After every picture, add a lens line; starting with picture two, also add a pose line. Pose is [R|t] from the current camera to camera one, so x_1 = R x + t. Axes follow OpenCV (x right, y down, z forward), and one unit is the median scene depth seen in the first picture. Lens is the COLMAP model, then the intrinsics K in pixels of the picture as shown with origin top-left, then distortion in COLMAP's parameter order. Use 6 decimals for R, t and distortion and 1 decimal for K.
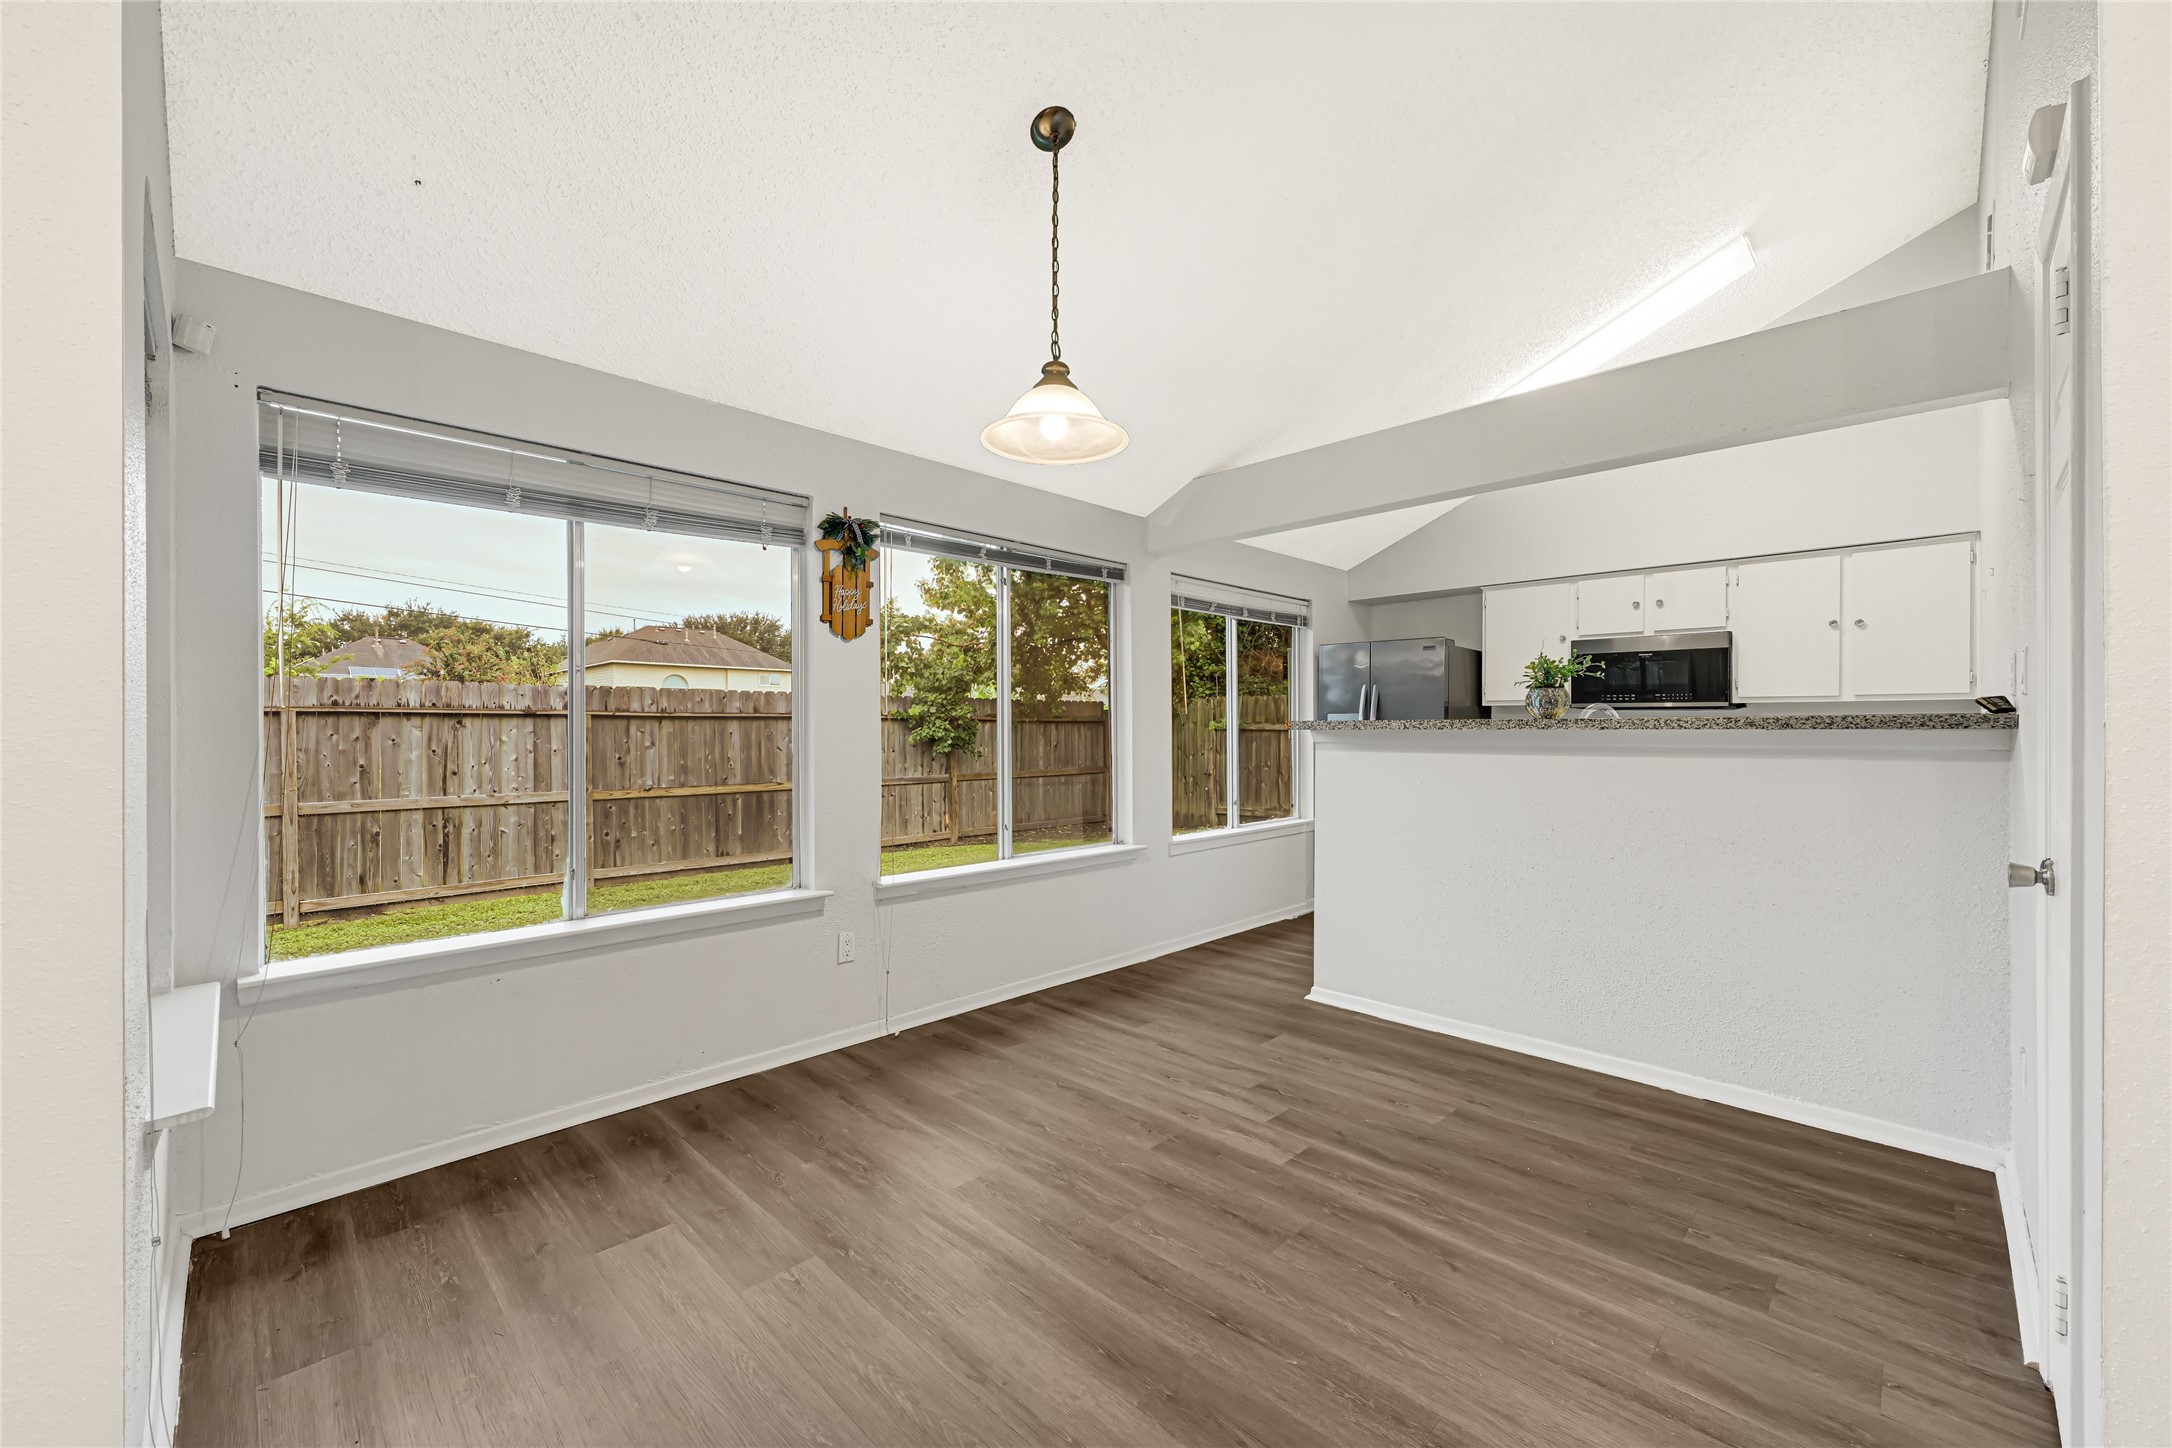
lens RADIAL K [[852.6, 0, 1090.0], [0, 852.6, 731.5], [0, 0, 1]] dist [-0.000197, 0.000028]
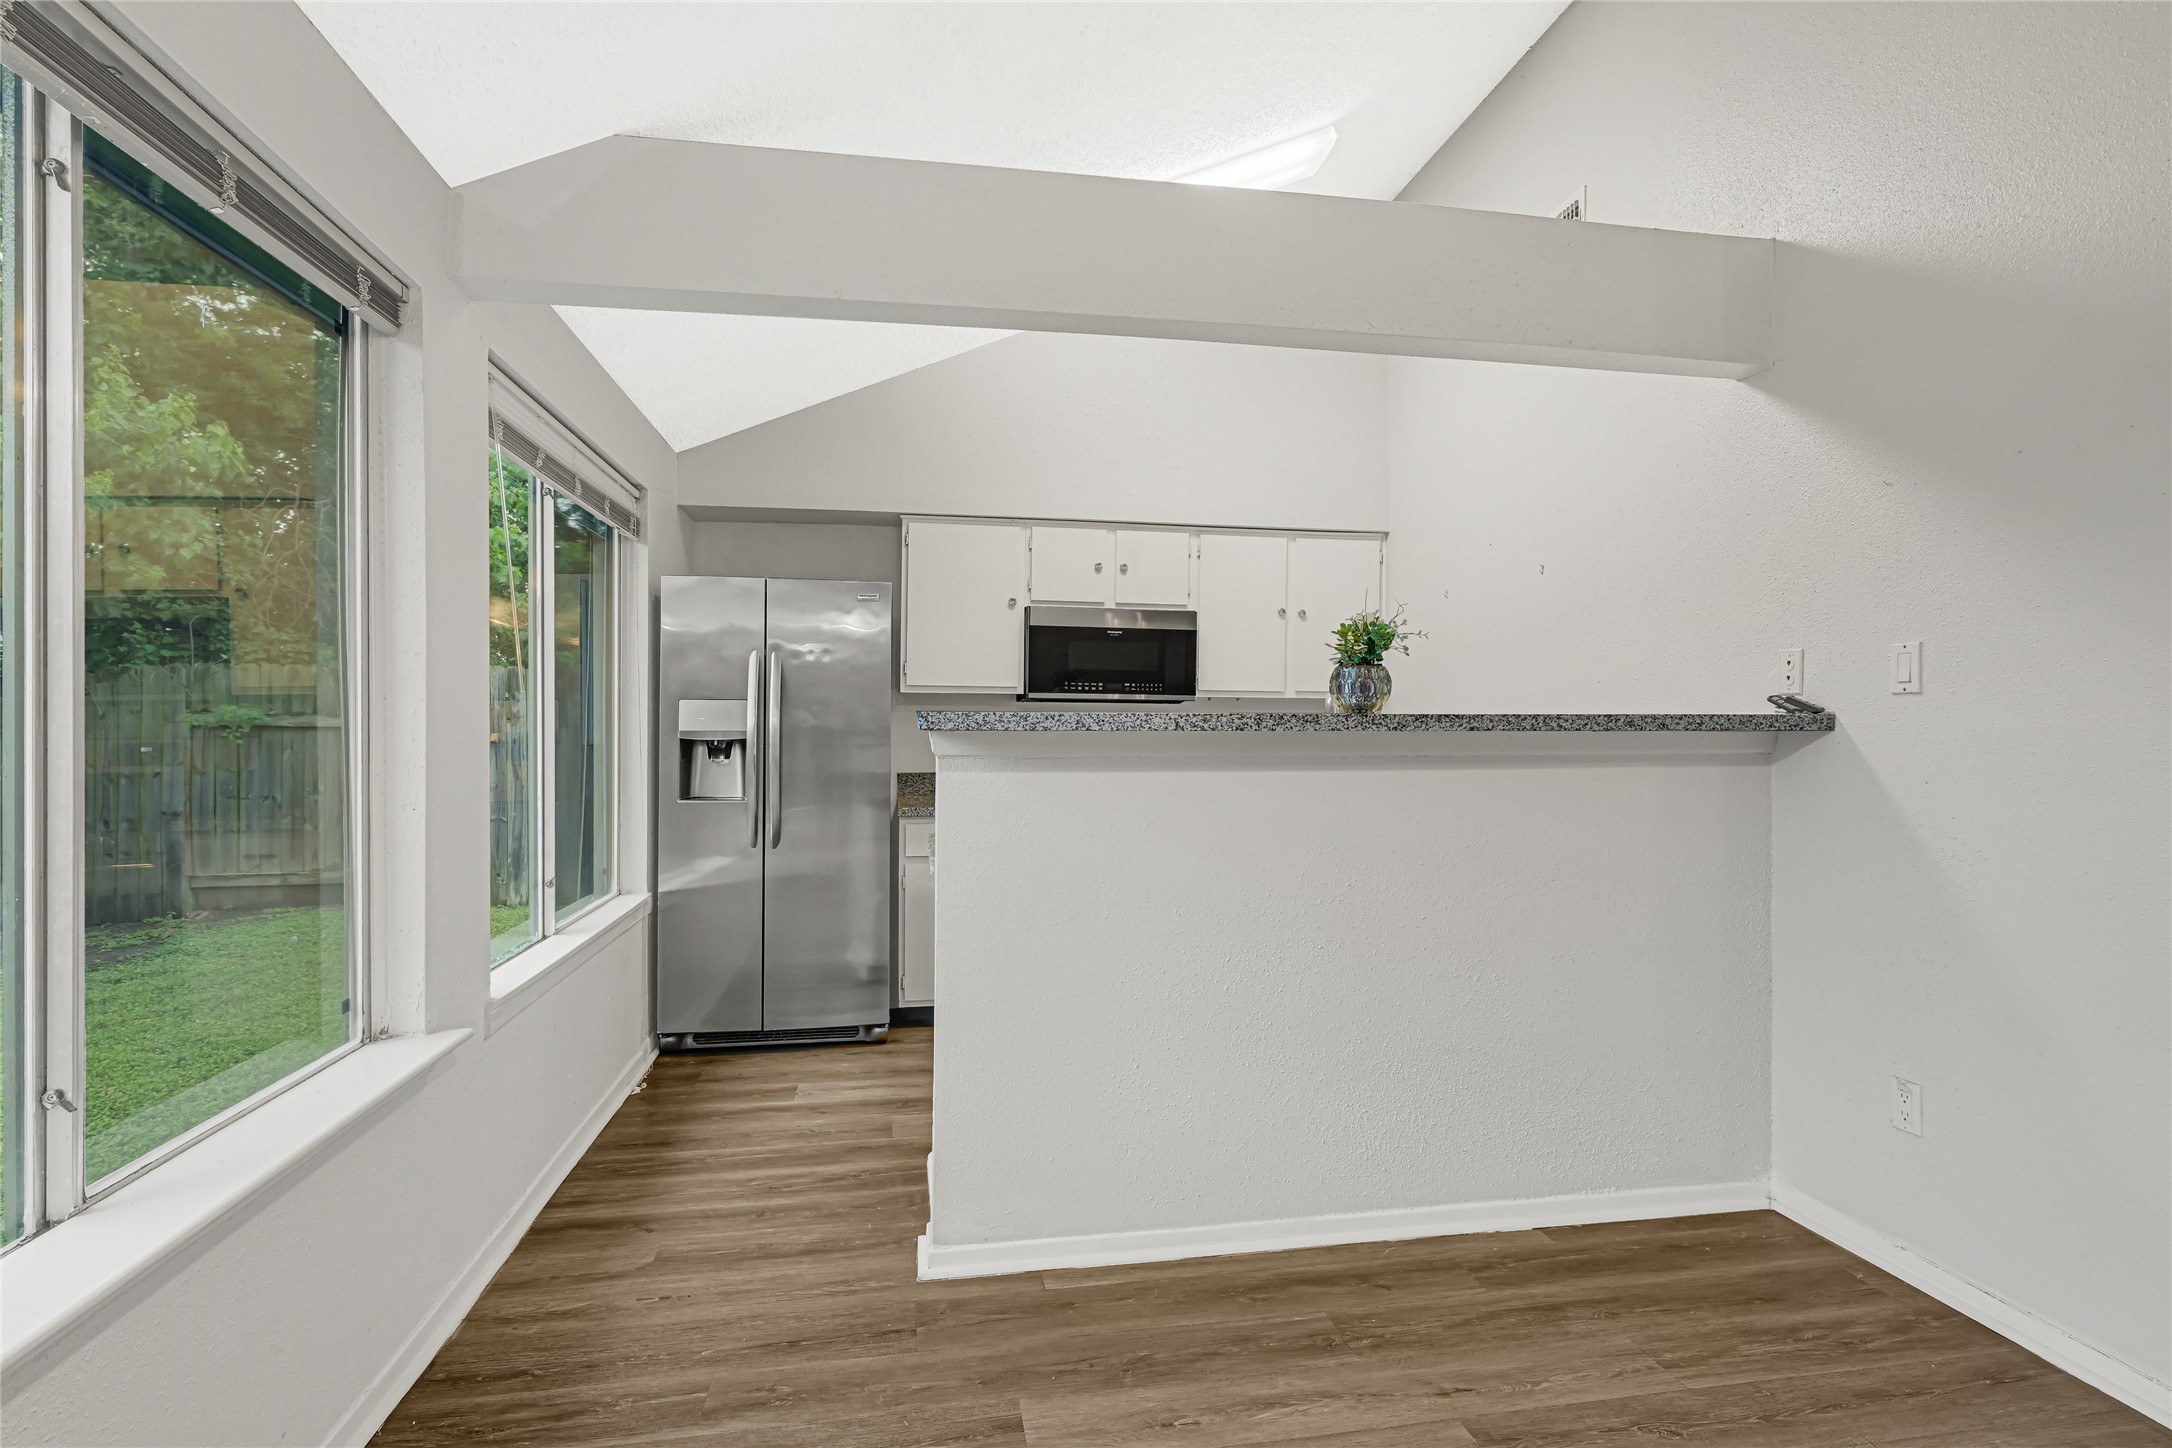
lens RADIAL K [[1062.9, 0, 1090.8], [0, 1062.9, 724.0], [0, 0, 1]] dist [0.001139, 0.000526]
pose [[0.580084, 0.002624, 0.814553, -0.140091], [0.000336, 0.999994, -0.003460, -0.002802], [-0.814557, 0.002280, 0.580079, 0.420339]]
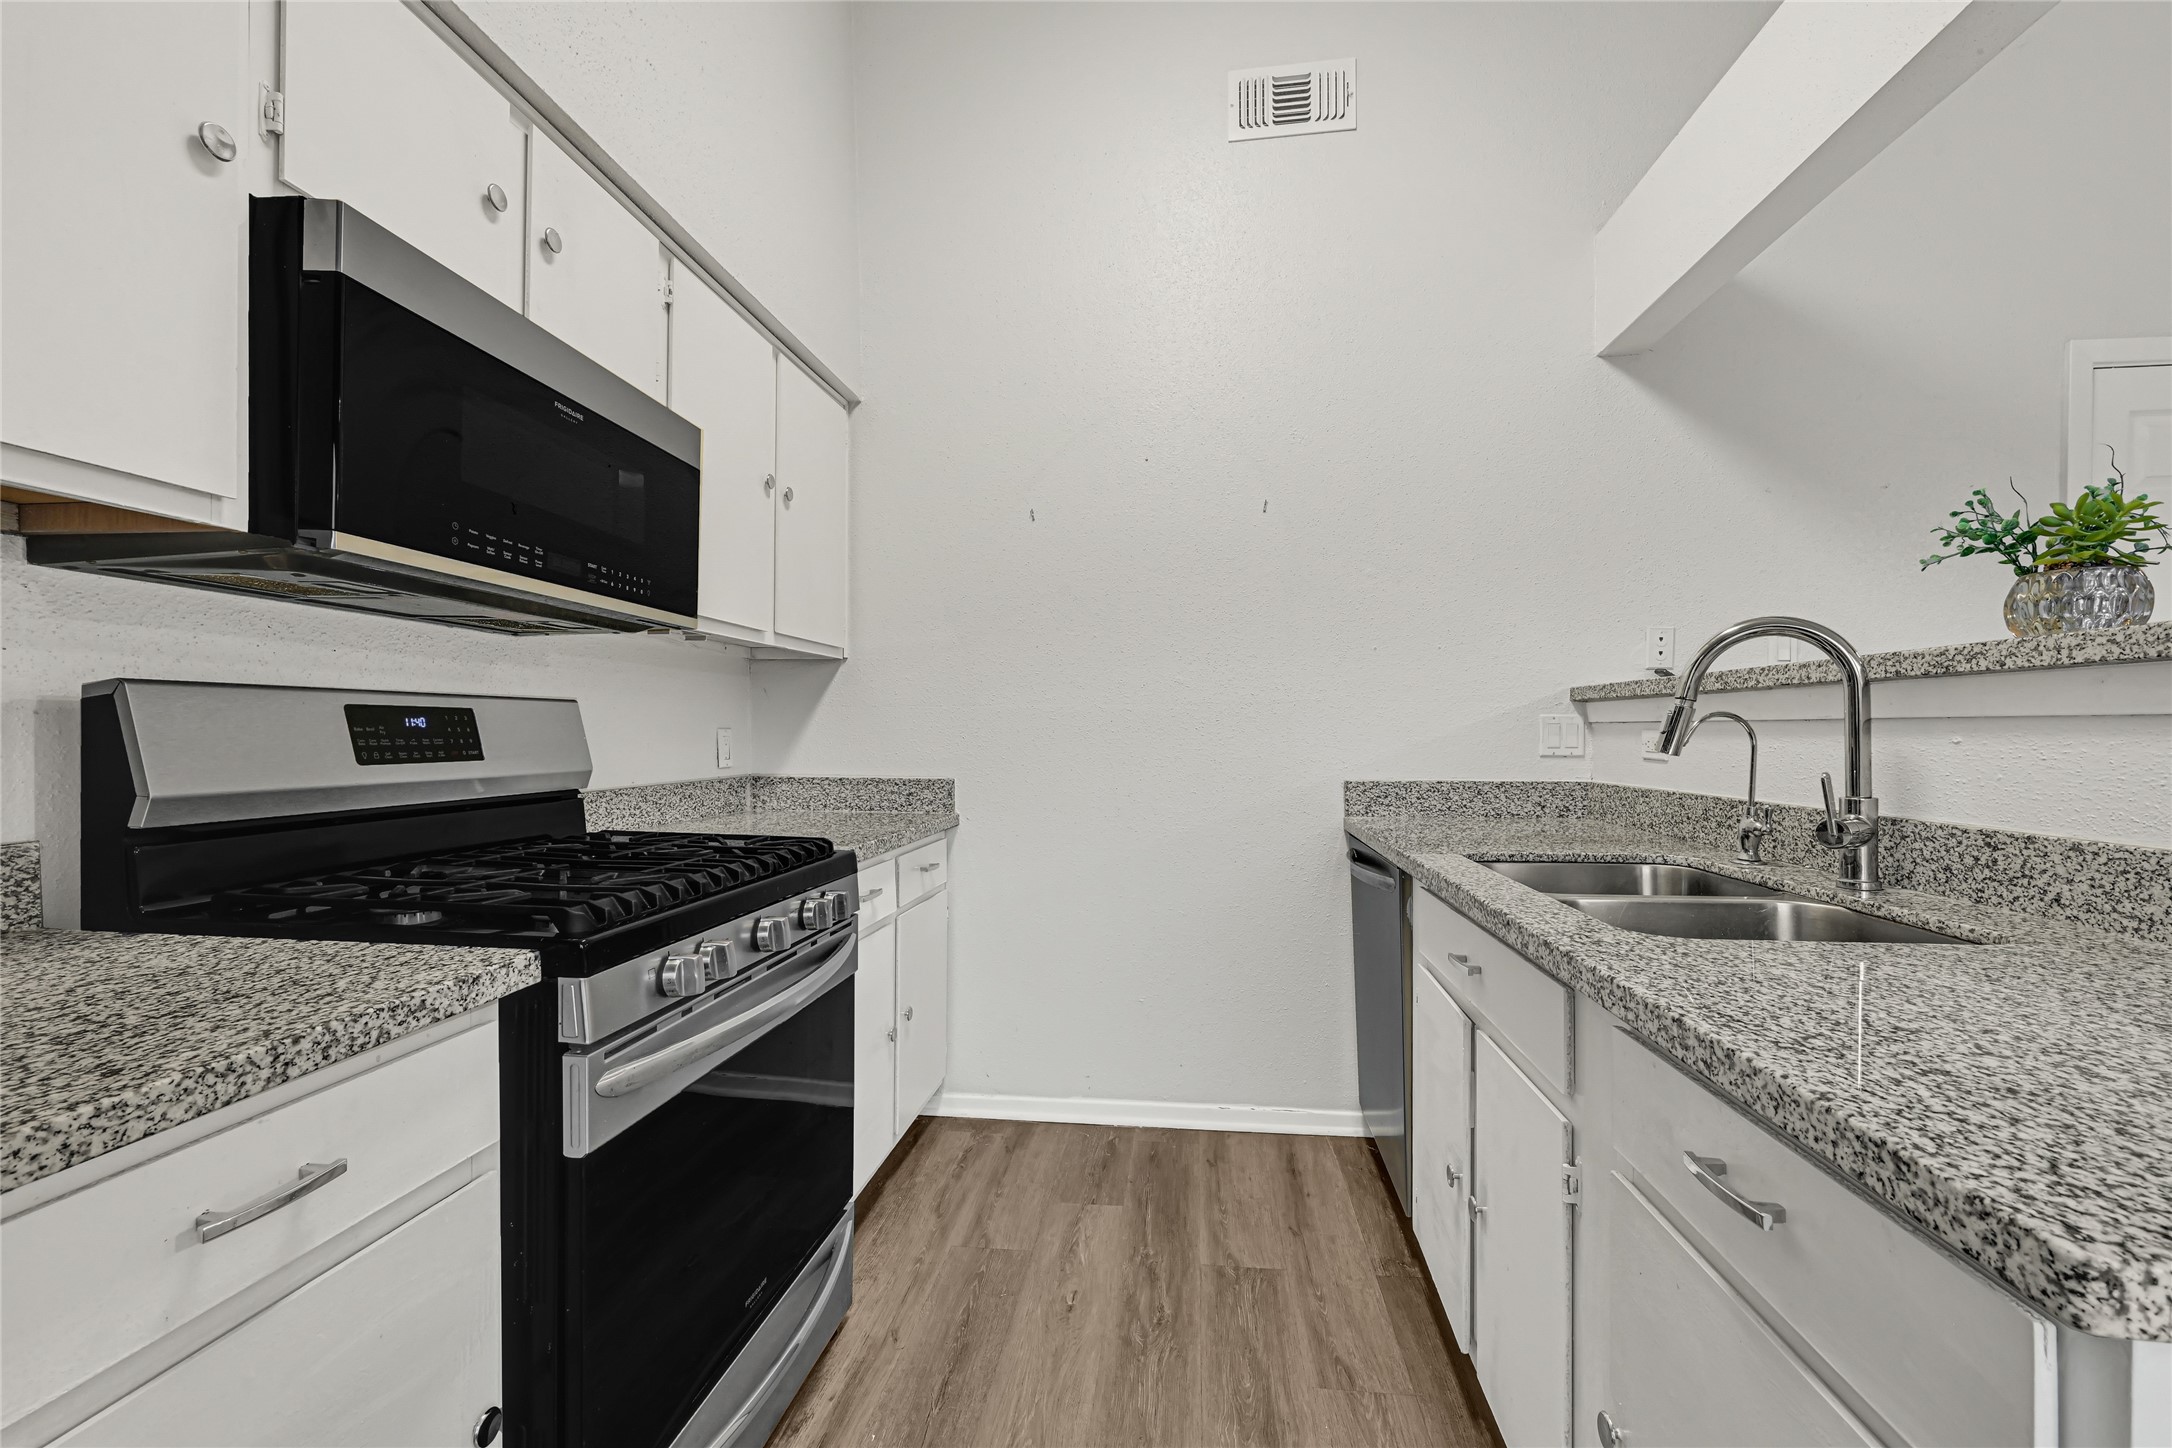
lens RADIAL K [[899.2, 0, 1098.1], [0, 899.2, 704.3], [0, 0, 1]] dist [0.000533, 0.000608]
pose [[-0.611691, 0.025466, 0.790687, 0.303326], [0.006157, 0.999605, -0.027432, 0.012444], [-0.791073, -0.011912, -0.611606, 0.968846]]
